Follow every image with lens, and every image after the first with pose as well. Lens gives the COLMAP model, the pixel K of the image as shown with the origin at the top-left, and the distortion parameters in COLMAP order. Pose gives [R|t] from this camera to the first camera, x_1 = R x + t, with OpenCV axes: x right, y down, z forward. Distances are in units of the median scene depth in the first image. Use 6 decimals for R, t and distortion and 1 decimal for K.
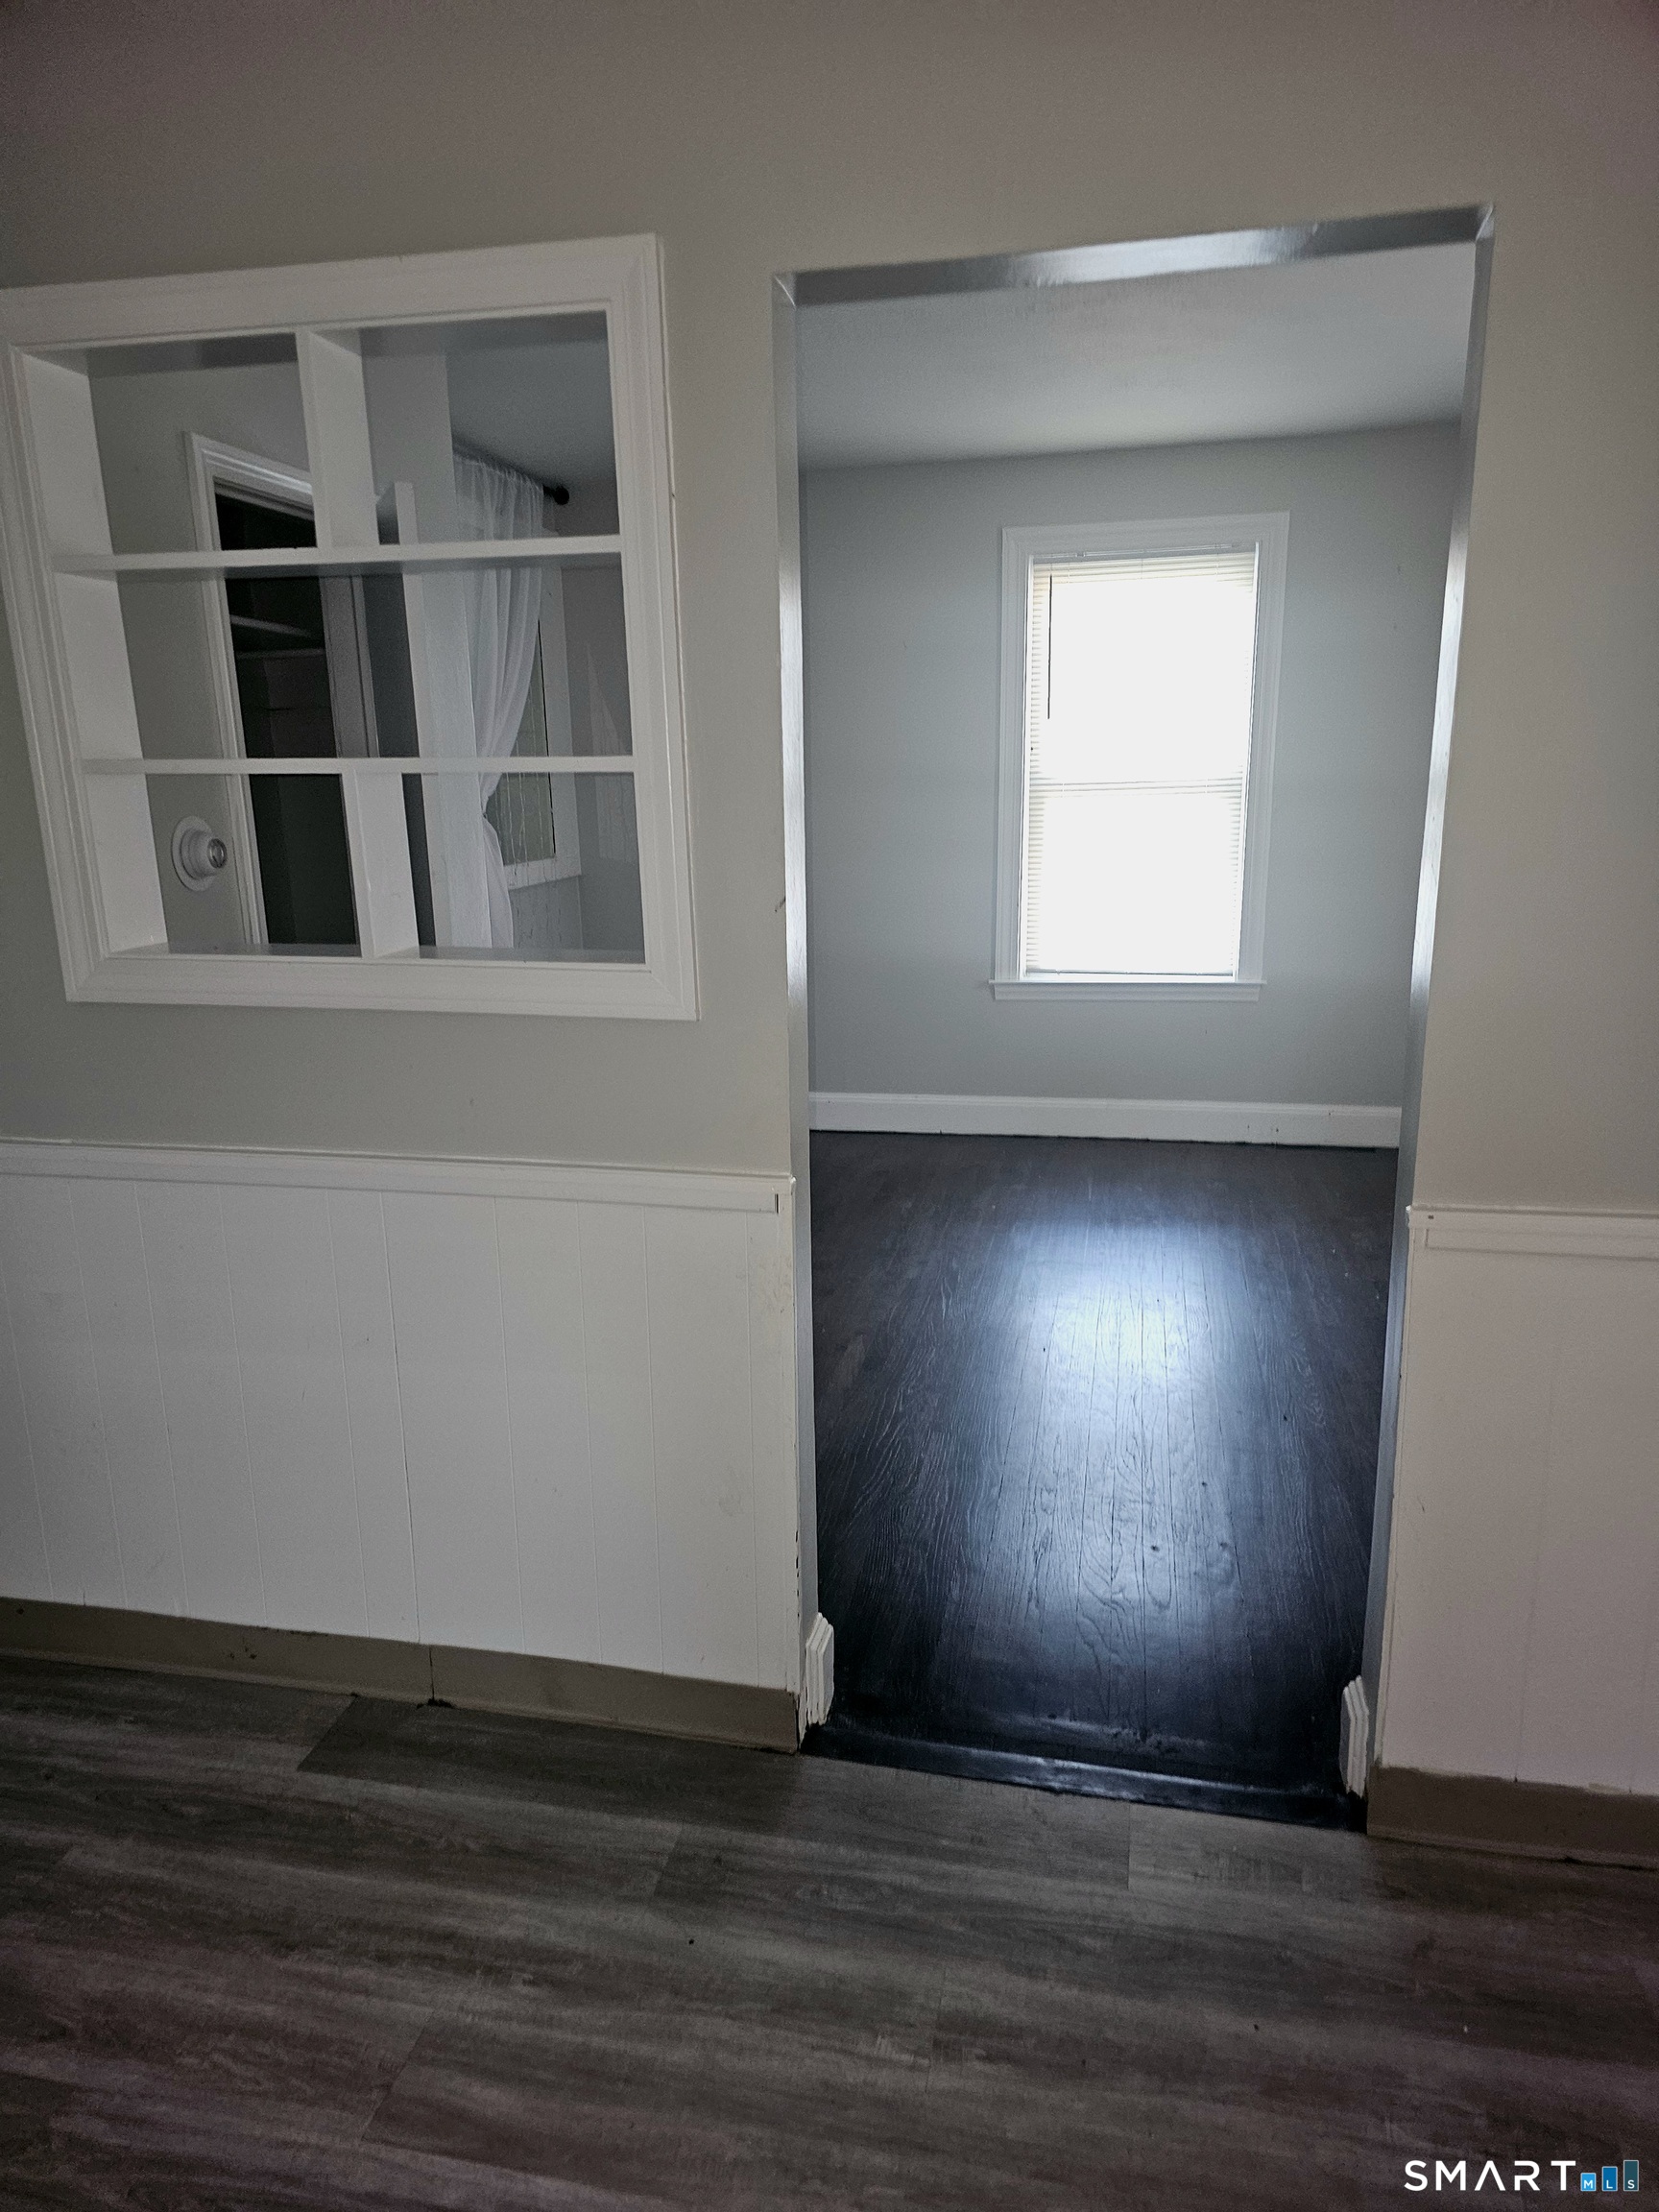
lens RADIAL K [[1459.2, 0, 831.7], [0, 1459.2, 1108.8], [0, 0, 1]] dist [0.010638, -0.005562]
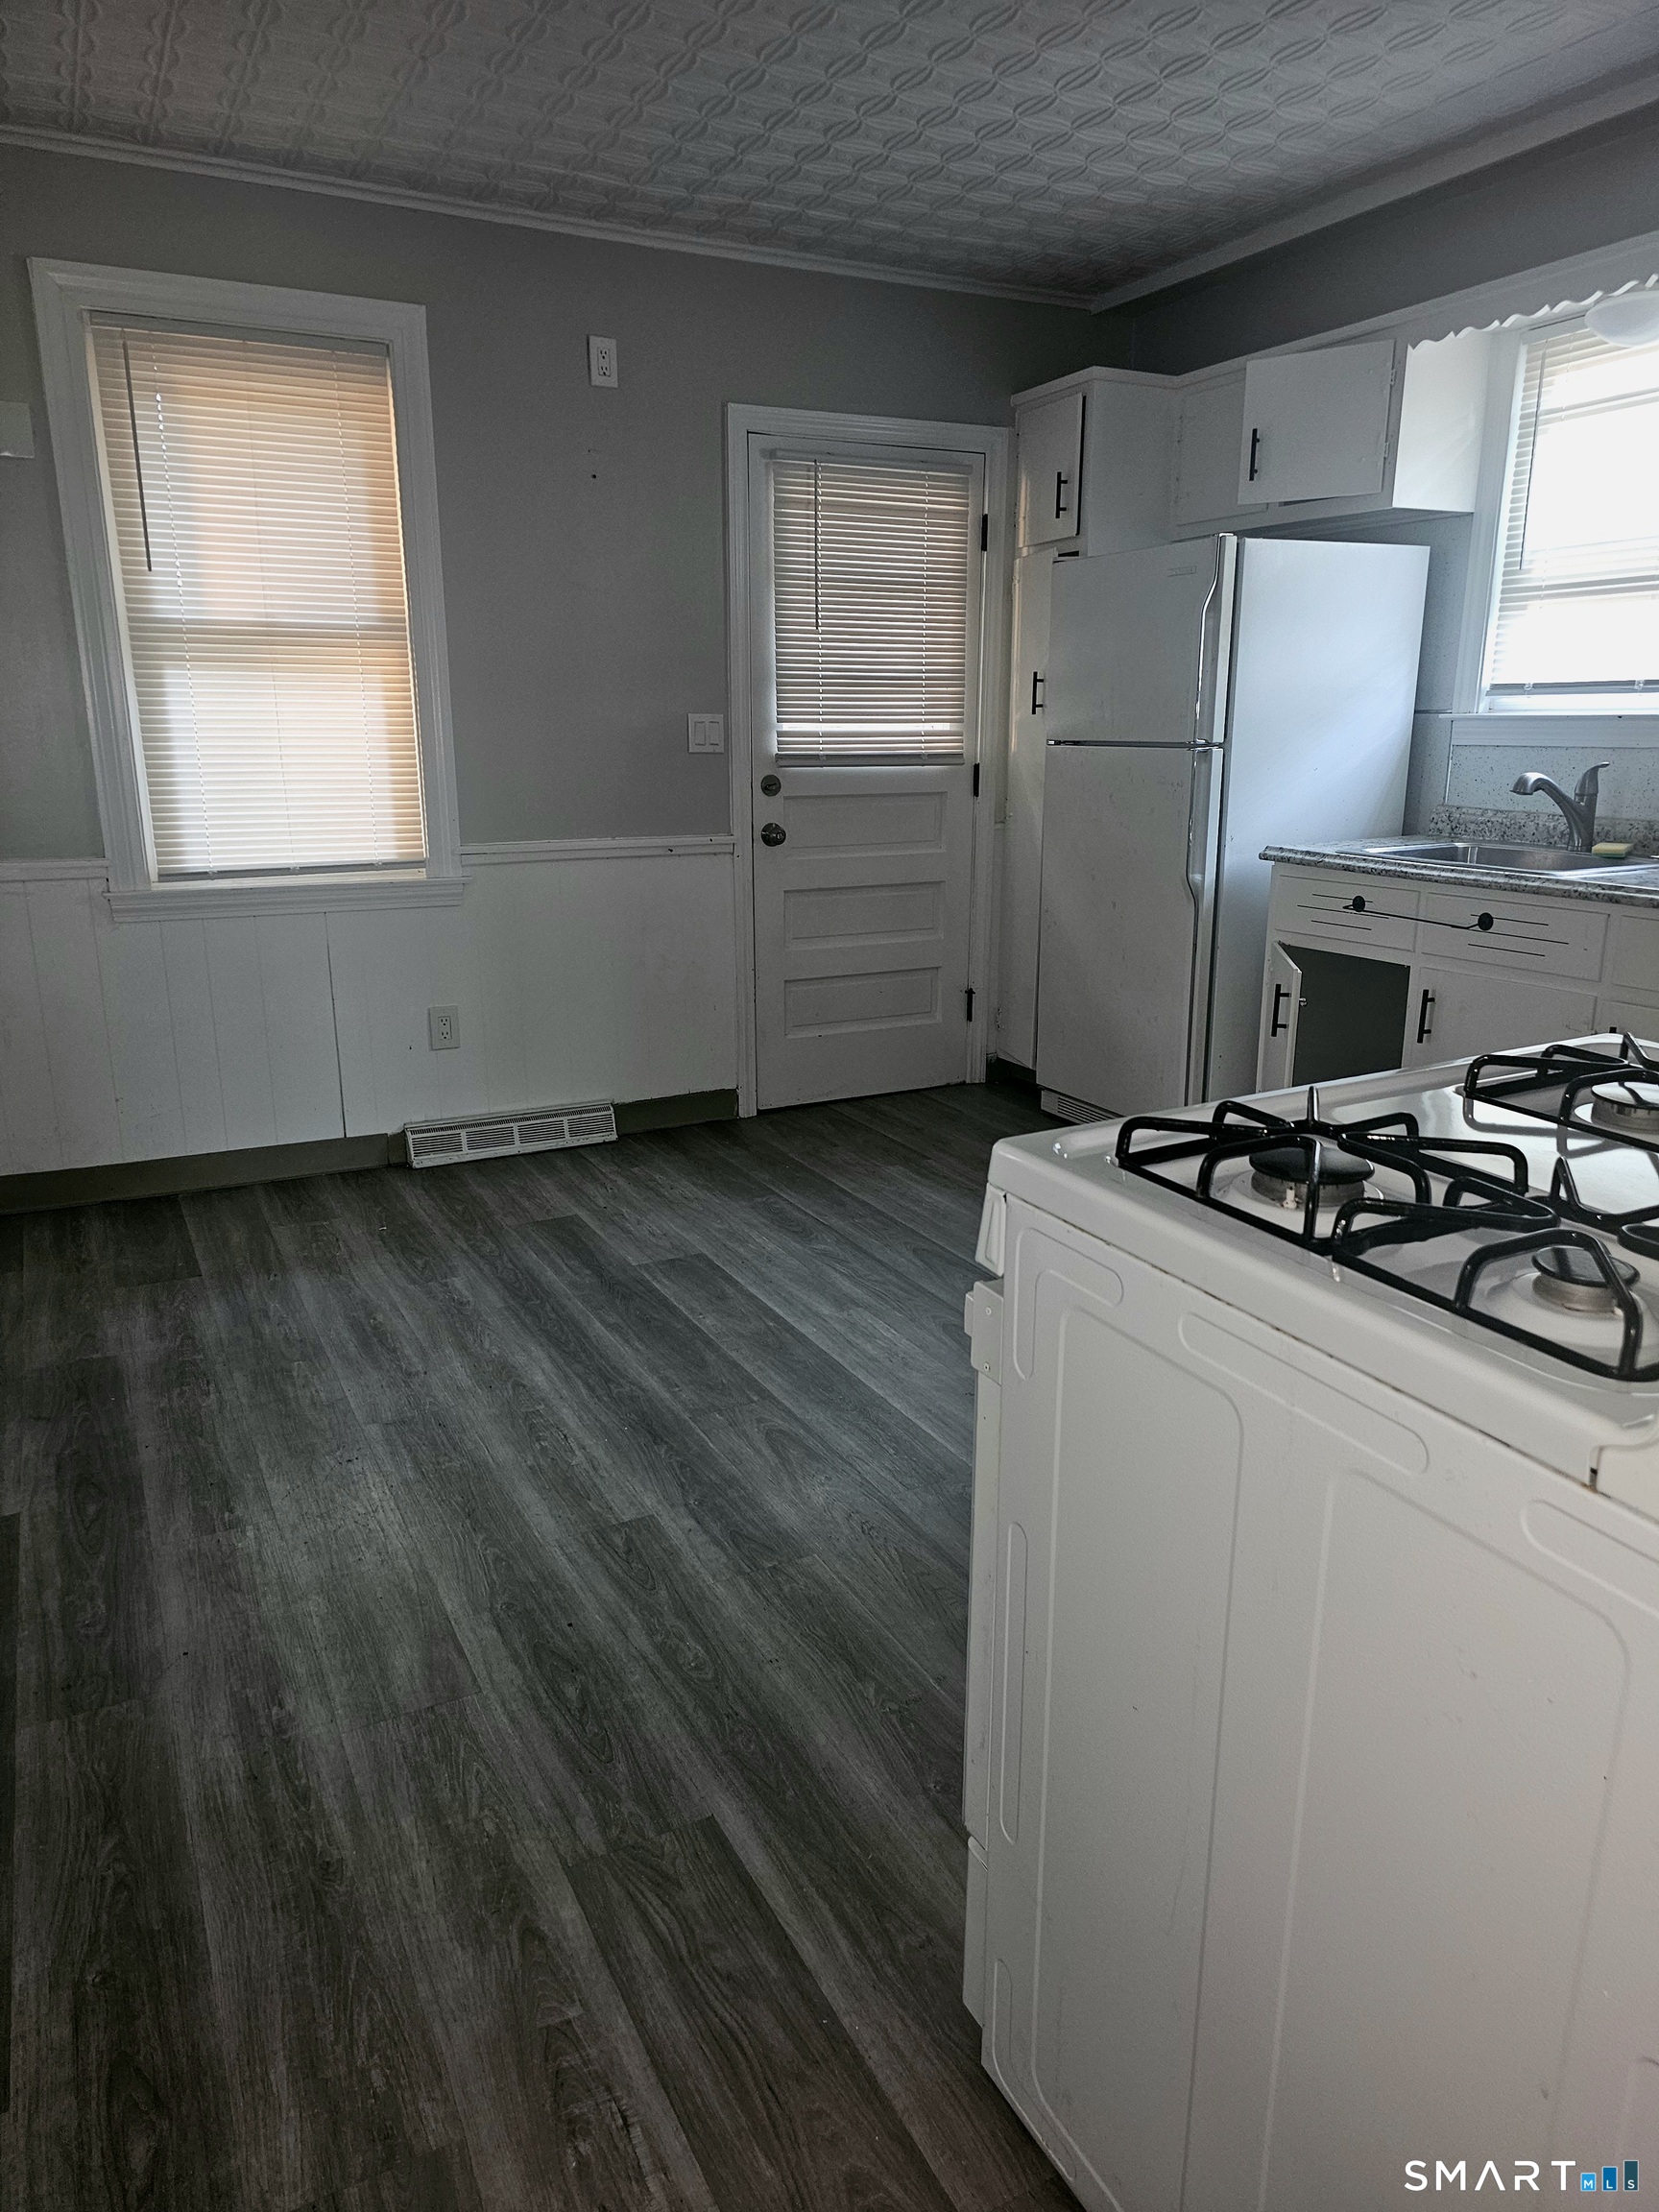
lens RADIAL K [[1459.2, 0, 844.2], [0, 1459.2, 1108.0], [0, 0, 1]] dist [0.010638, -0.005562]
pose [[-0.632076, -0.181086, 0.753451, -1.209261], [0.182459, 0.910195, 0.371824, -0.107906], [-0.753120, 0.372495, -0.542272, 1.143119]]
